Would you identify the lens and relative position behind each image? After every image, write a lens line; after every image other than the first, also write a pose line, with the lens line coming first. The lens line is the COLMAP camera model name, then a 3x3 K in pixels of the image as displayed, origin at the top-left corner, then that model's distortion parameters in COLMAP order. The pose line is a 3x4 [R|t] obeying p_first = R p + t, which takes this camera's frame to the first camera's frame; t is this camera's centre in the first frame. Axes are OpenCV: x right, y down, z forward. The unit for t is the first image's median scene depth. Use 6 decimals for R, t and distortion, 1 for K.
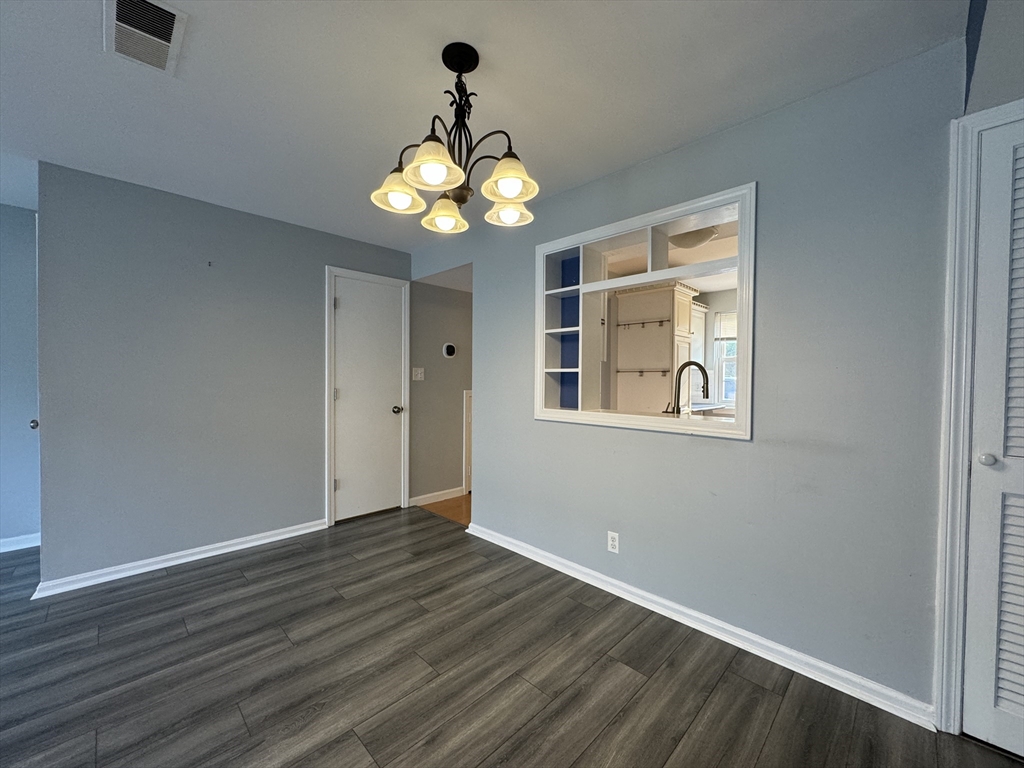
lens RADIAL K [[405.8, 0, 507.3], [0, 405.8, 383.6], [0, 0, 1]] dist [-0.003749, -0.000687]
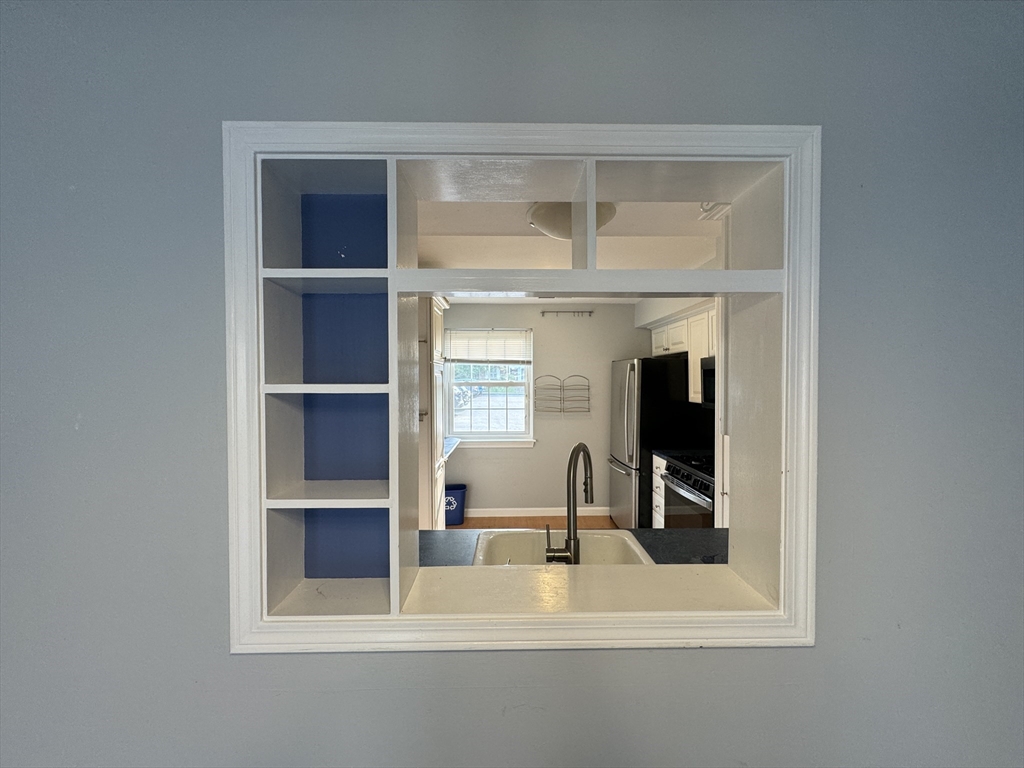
lens RADIAL K [[405.8, 0, 509.9], [0, 405.8, 384.7], [0, 0, 1]] dist [-0.003749, -0.000687]
pose [[0.695955, -0.019834, 0.717811, -0.006236], [0.018730, 0.999780, 0.009466, -0.133094], [-0.717841, 0.006857, 0.696173, 0.633158]]
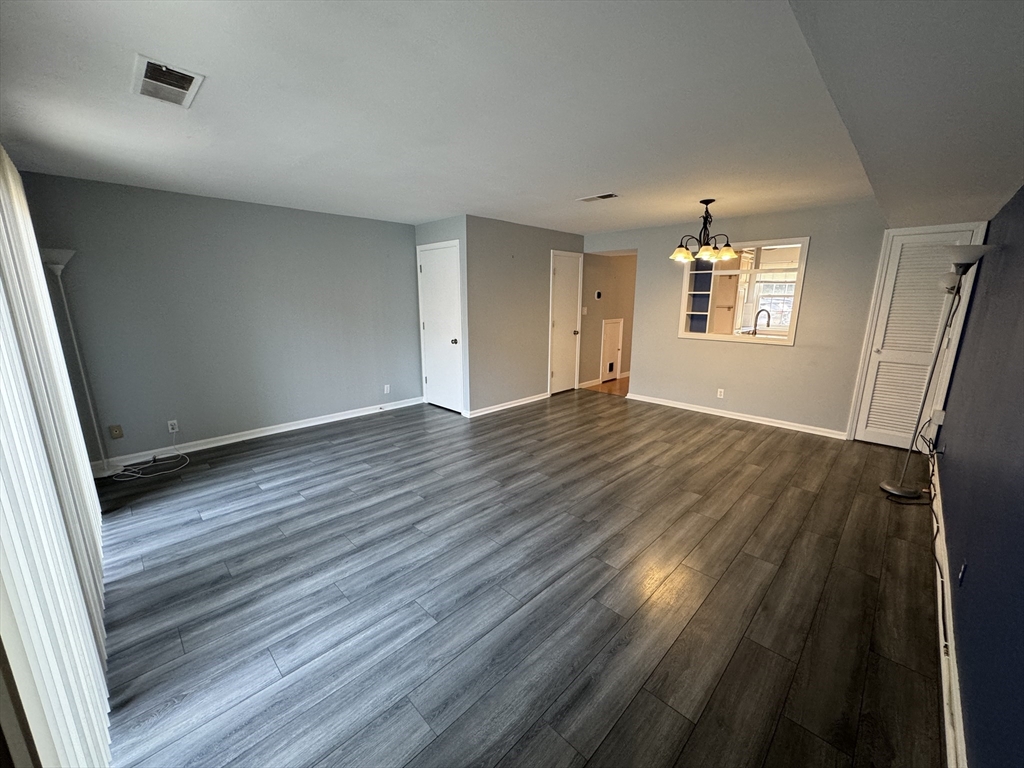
lens RADIAL K [[405.8, 0, 509.1], [0, 405.8, 382.7], [0, 0, 1]] dist [-0.003749, -0.000687]
pose [[0.999951, -0.007012, 0.007000, -0.797606], [0.005500, 0.980472, 0.196583, -0.093228], [-0.008242, -0.196535, 0.980462, -1.006545]]
